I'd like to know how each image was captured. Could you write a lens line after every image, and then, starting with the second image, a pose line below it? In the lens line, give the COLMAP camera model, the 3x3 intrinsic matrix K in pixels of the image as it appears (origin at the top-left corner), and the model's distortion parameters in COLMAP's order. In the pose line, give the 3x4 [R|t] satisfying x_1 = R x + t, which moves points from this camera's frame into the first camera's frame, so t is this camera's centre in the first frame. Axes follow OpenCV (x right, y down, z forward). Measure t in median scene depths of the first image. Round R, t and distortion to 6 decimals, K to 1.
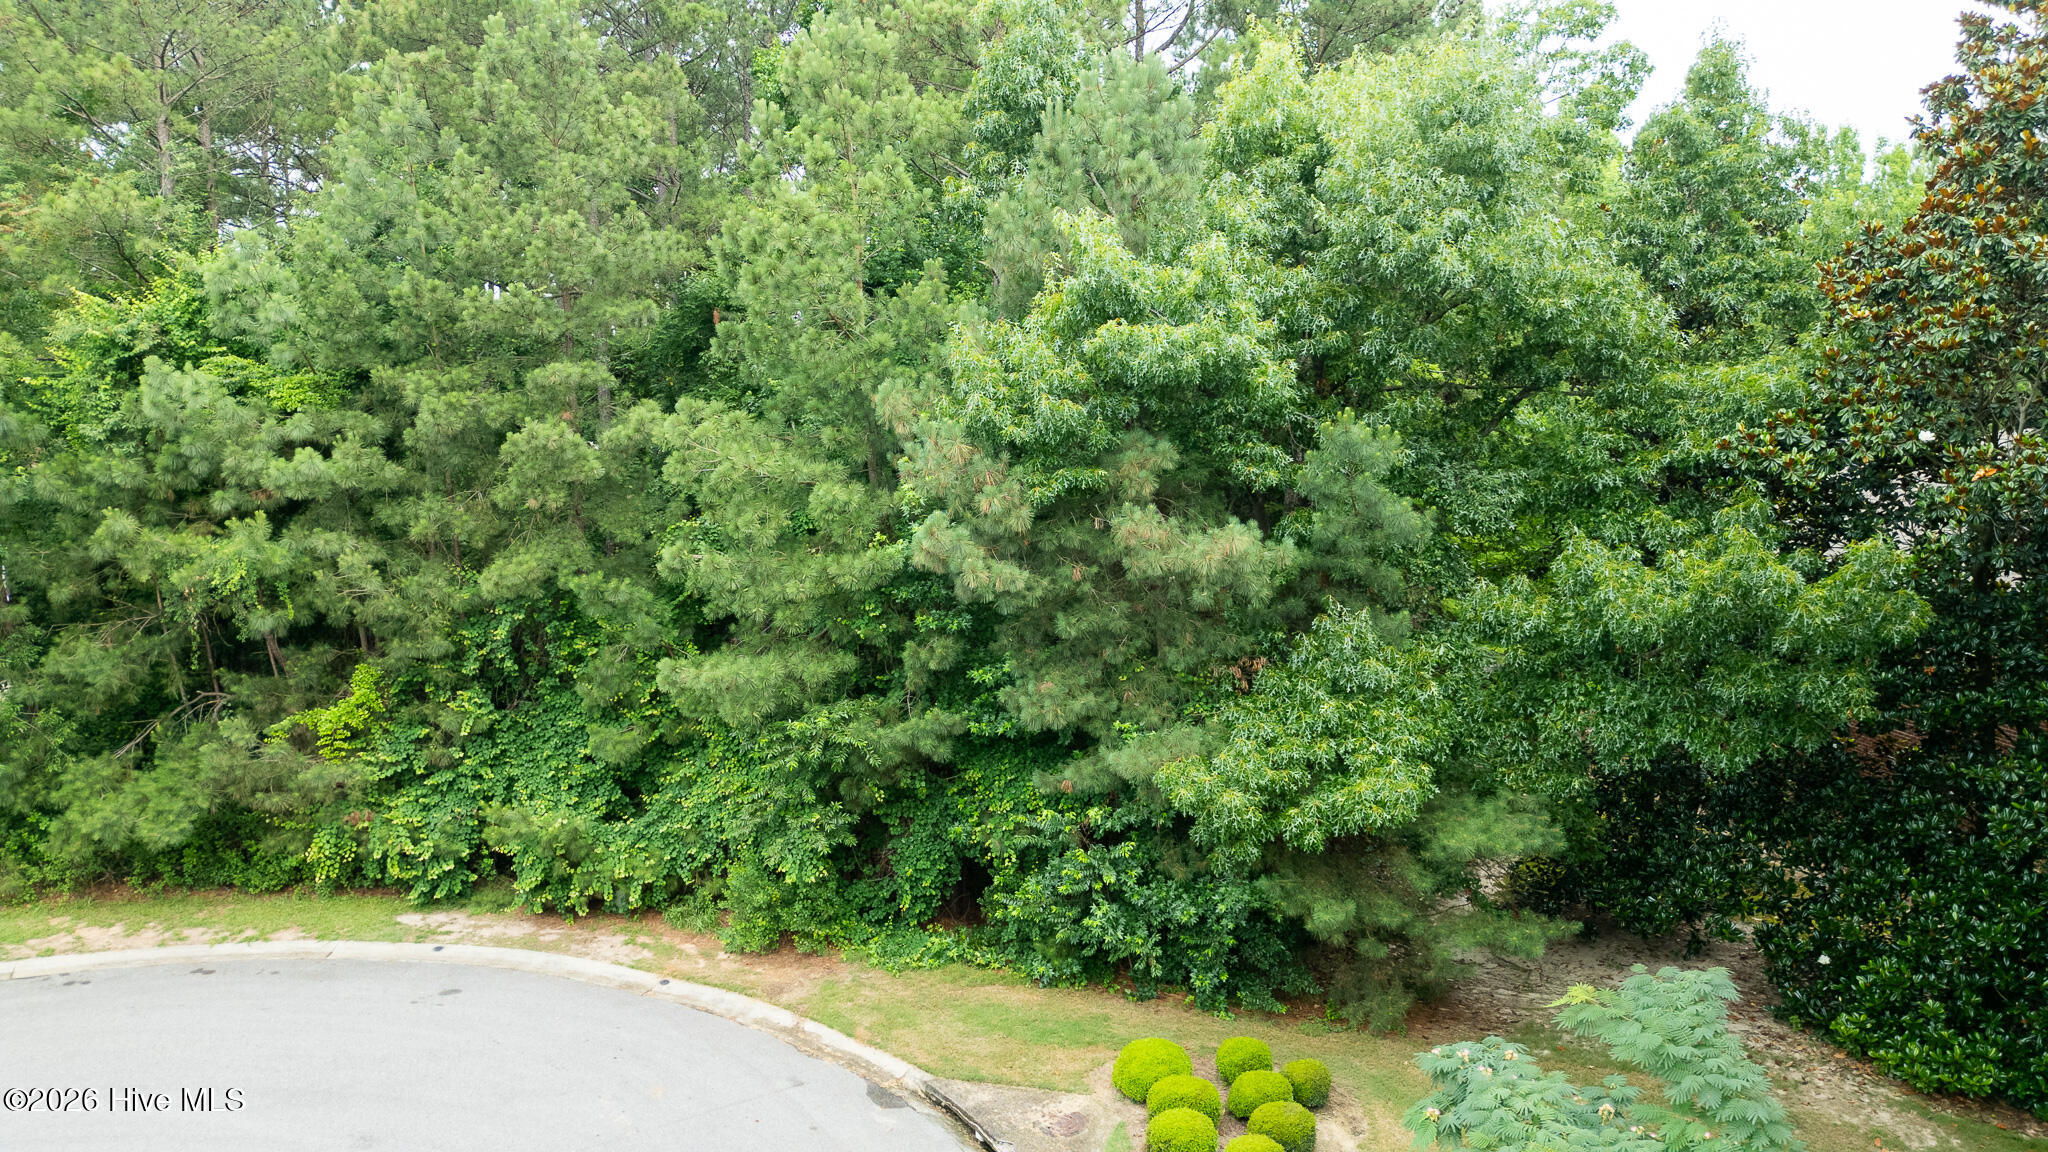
lens RADIAL K [[1432.0, 0, 1024.0], [0, 1432.0, 576.0], [0, 0, 1]] dist [0.079494, -0.055535]
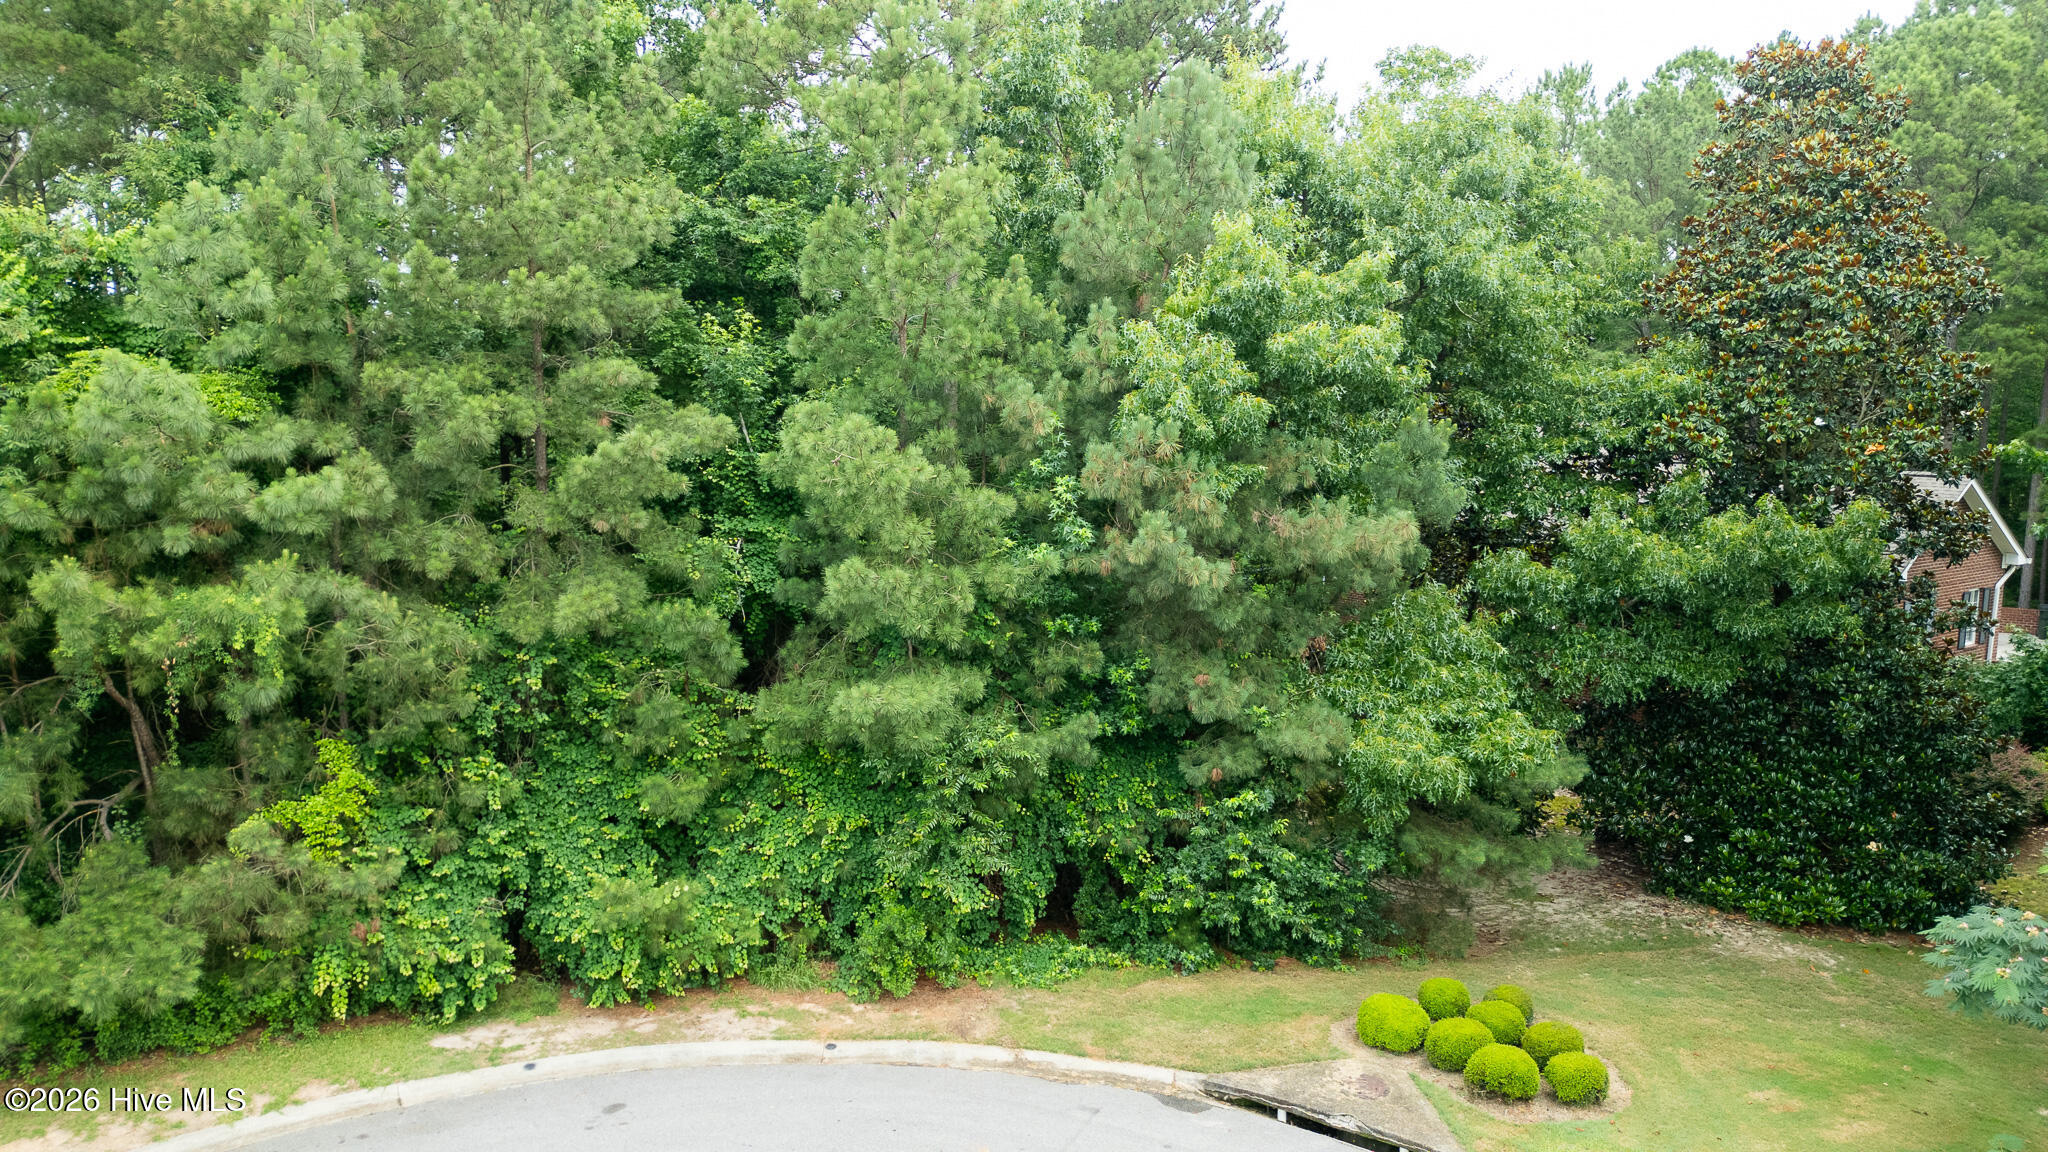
lens RADIAL K [[1432.0, 0, 1024.0], [0, 1432.0, 576.0], [0, 0, 1]] dist [0.079494, -0.055535]
pose [[0.893468, -0.062076, 0.444817, -0.509758], [0.061803, 0.997974, 0.015134, -0.018210], [-0.444855, 0.013969, 0.895494, 0.129867]]
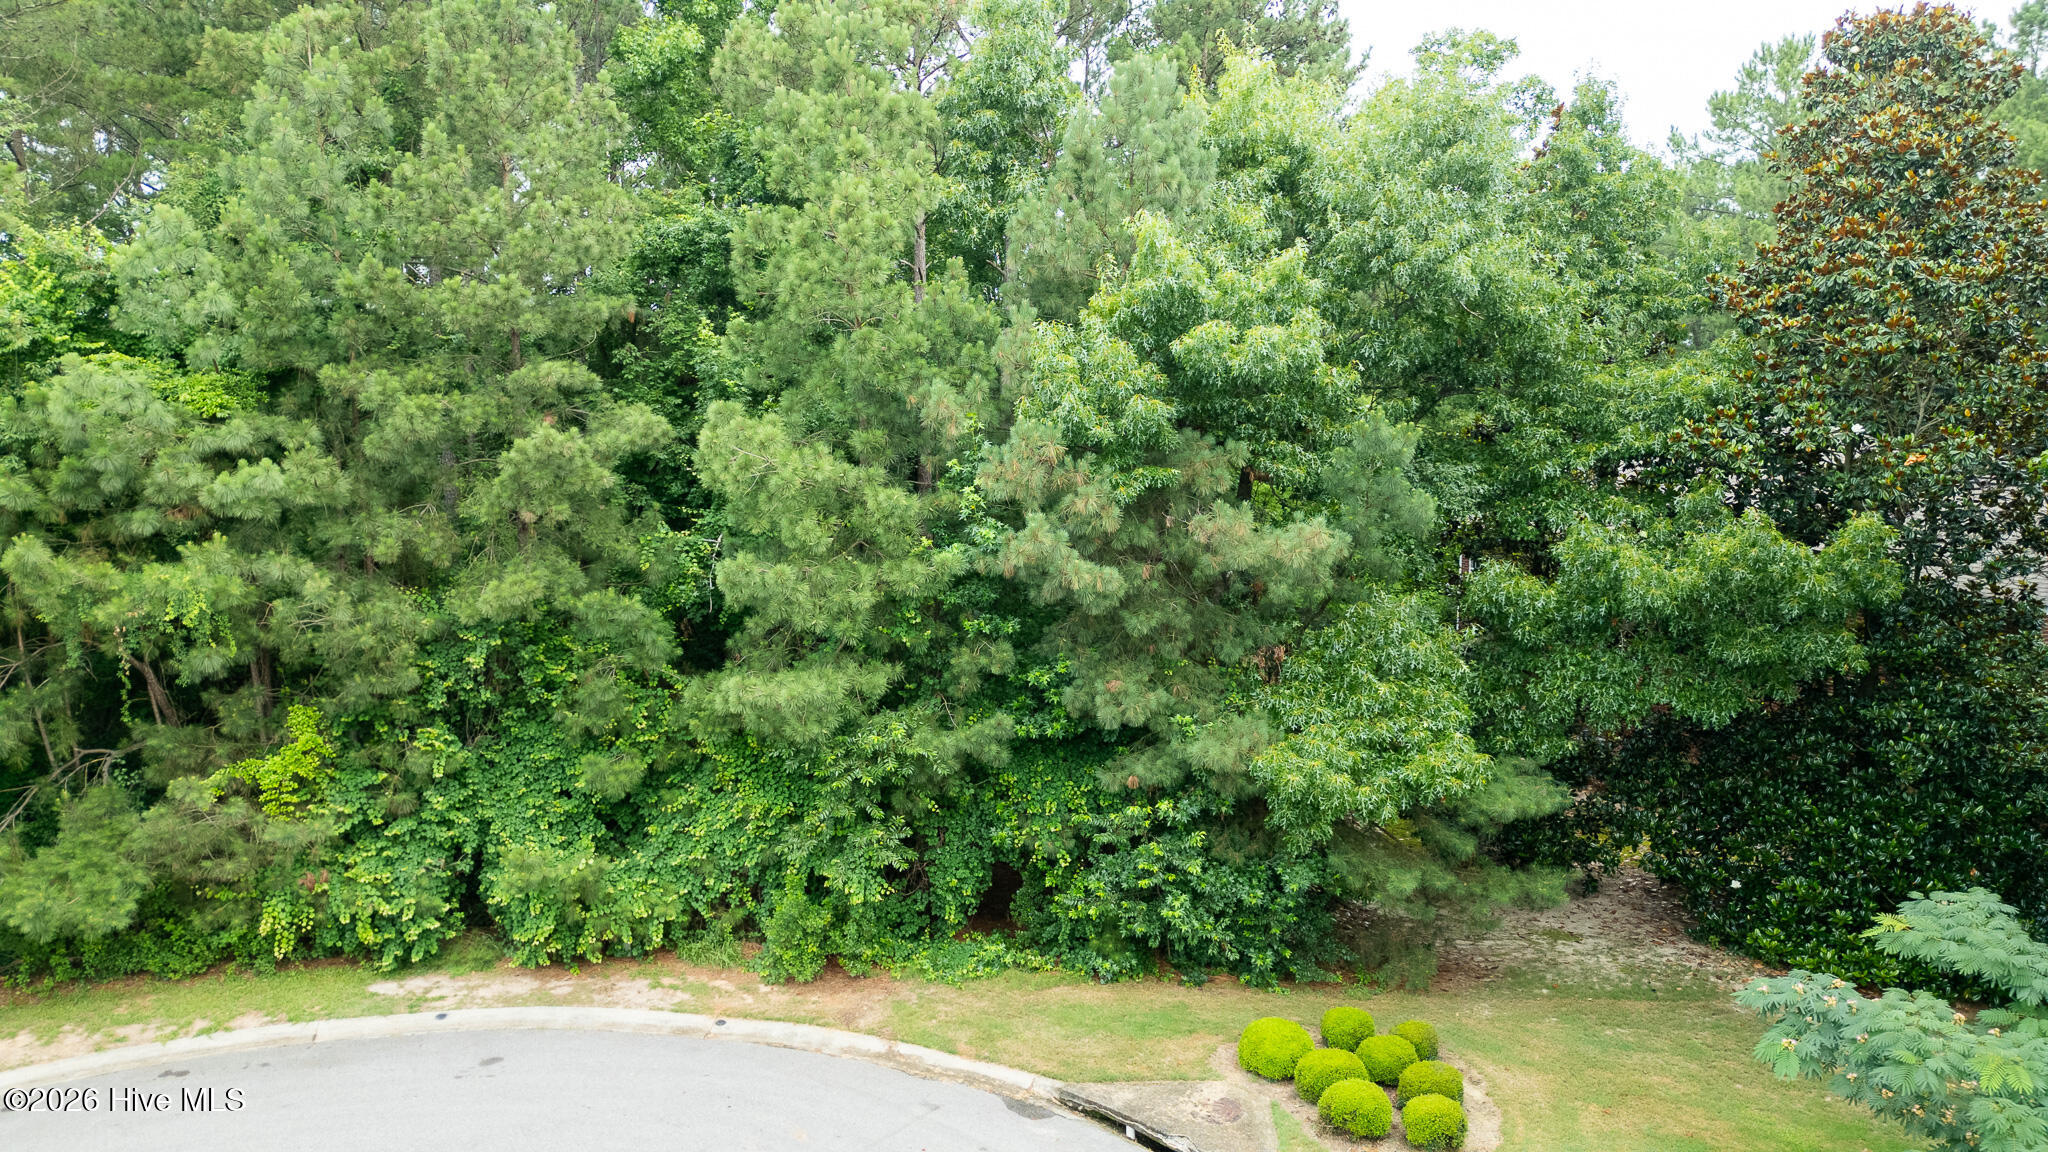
lens RADIAL K [[1432.0, 0, 1024.0], [0, 1432.0, 576.0], [0, 0, 1]] dist [0.079494, -0.055535]
pose [[0.964153, -0.036369, 0.262841, -0.286745], [0.036266, 0.999328, 0.005245, -0.006487], [-0.262855, 0.004475, 0.964825, 0.039952]]
